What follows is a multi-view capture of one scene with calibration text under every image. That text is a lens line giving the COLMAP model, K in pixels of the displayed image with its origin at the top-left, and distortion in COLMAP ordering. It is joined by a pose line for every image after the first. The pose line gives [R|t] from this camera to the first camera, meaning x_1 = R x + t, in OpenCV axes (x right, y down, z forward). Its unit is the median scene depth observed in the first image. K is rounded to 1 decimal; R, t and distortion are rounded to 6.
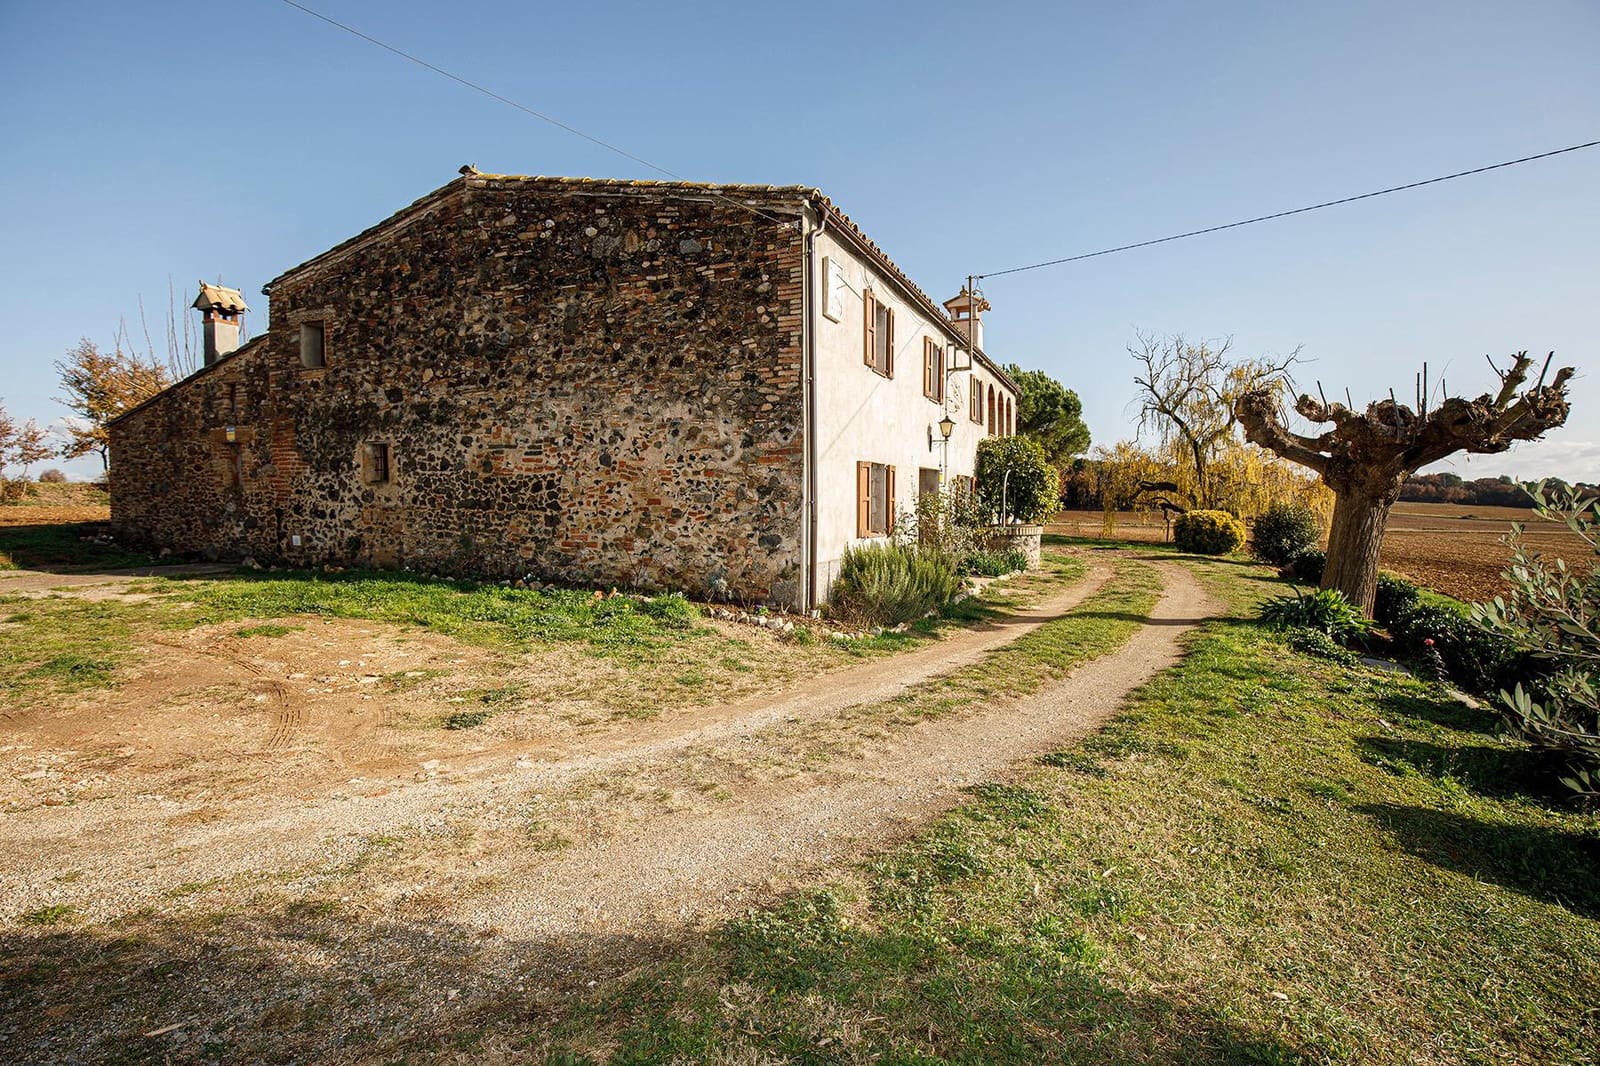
lens RADIAL K [[736.8, 0, 802.5], [0, 736.8, 533.0], [0, 0, 1]] dist [-0.042975, 0.007705]
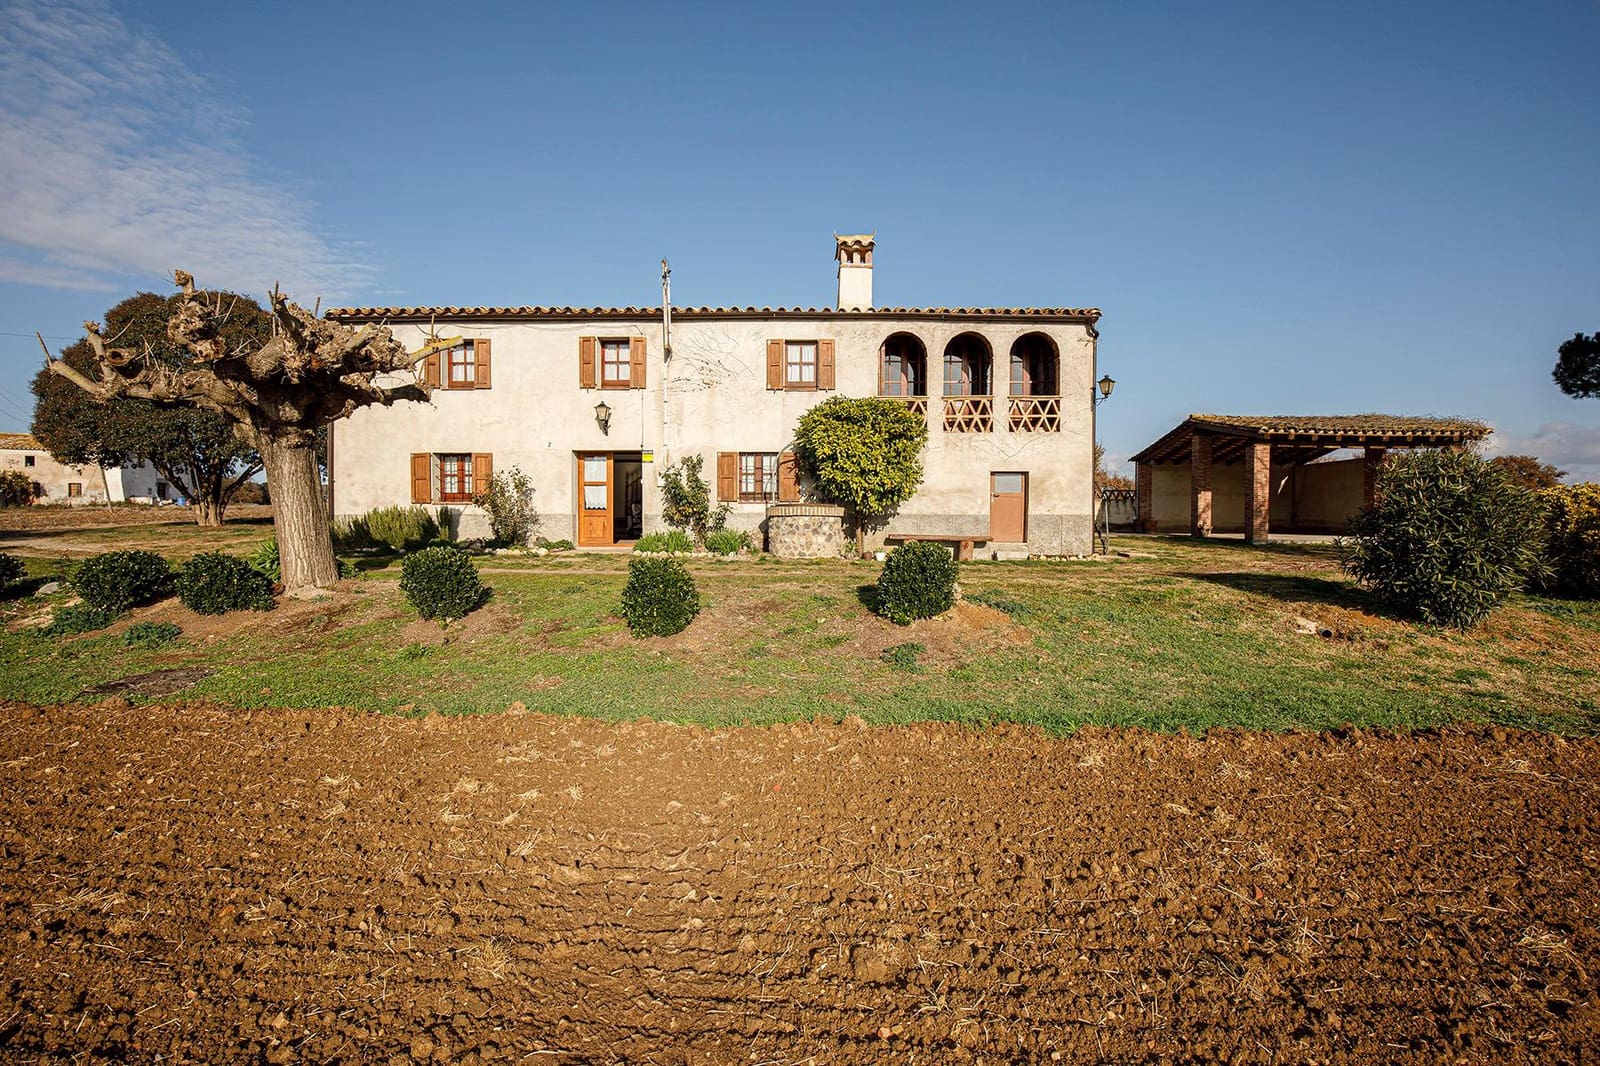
lens RADIAL K [[760.6, 0, 825.1], [0, 760.6, 524.1], [0, 0, 1]] dist [-0.043243, 0.010555]
pose [[0.422886, 0.006838, -0.906157, 1.058940], [-0.039903, 0.999142, -0.011082, 0.018905], [0.905304, 0.040845, 0.422796, 0.638941]]
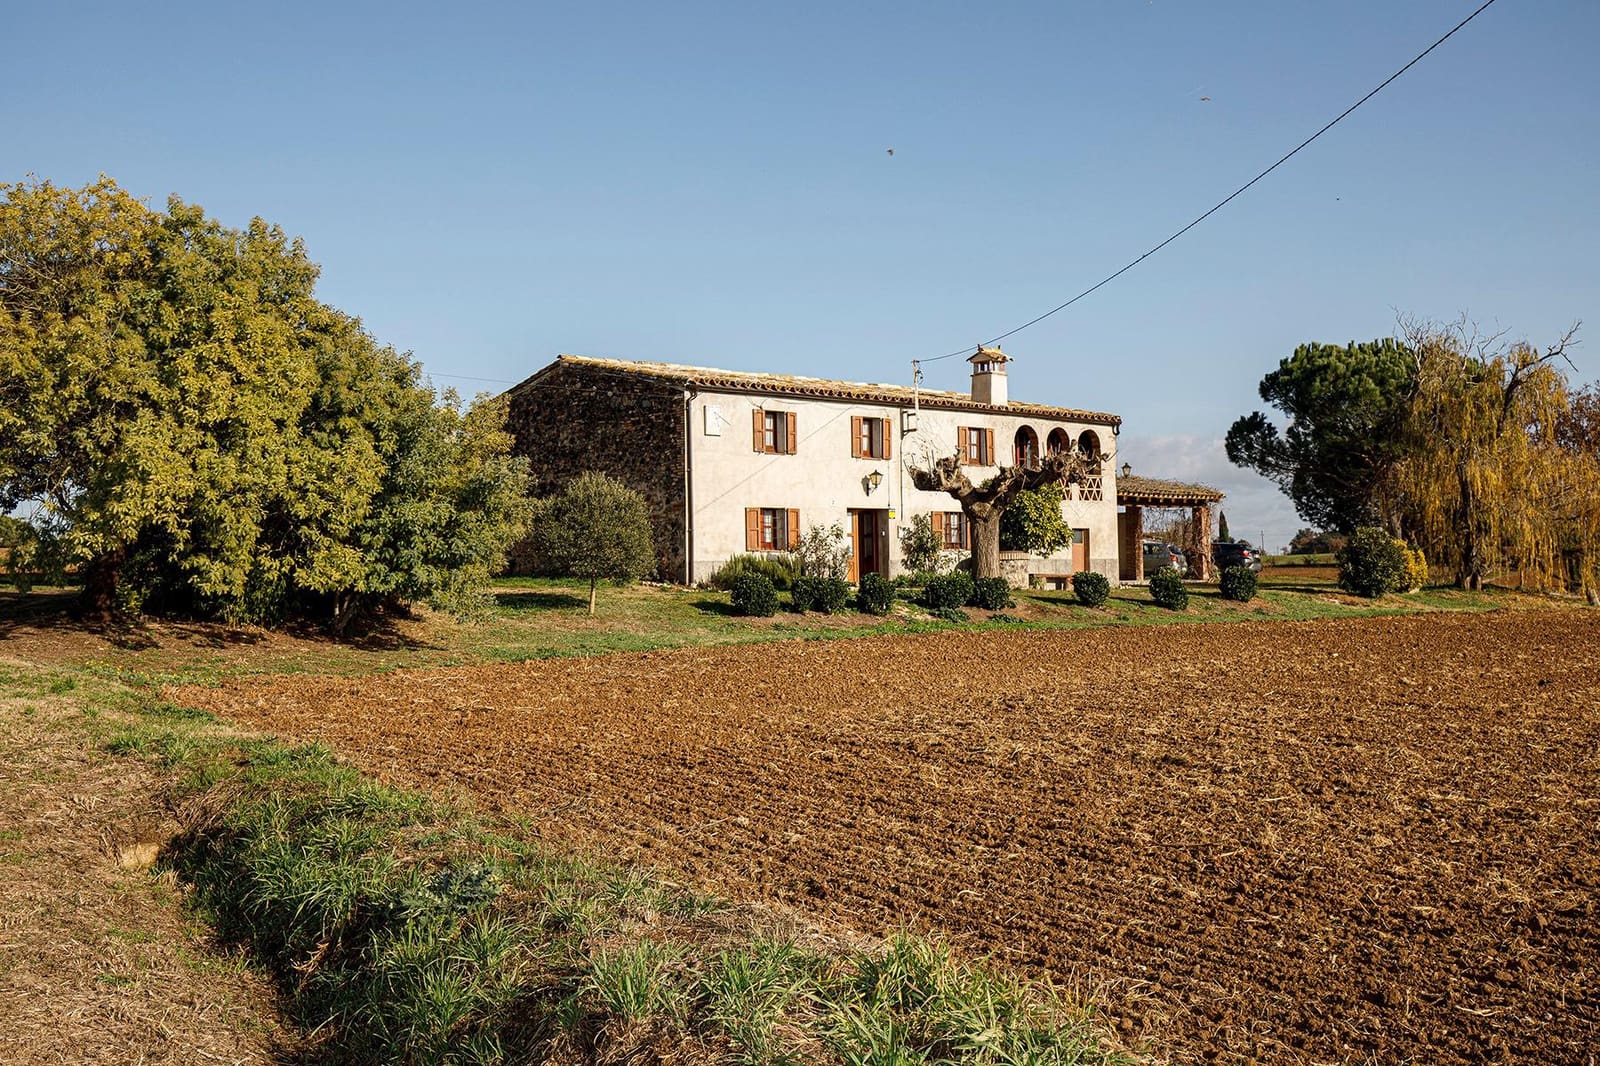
lens RADIAL K [[1548.2, 0, 799.9], [0, 1548.2, 591.0], [0, 0, 1]] dist [-0.019536, -0.001636]
pose [[0.905408, -0.012073, -0.424371, 1.008319], [-0.002066, 0.999458, -0.032842, 0.128217], [0.424538, 0.030612, 0.904893, -1.316198]]
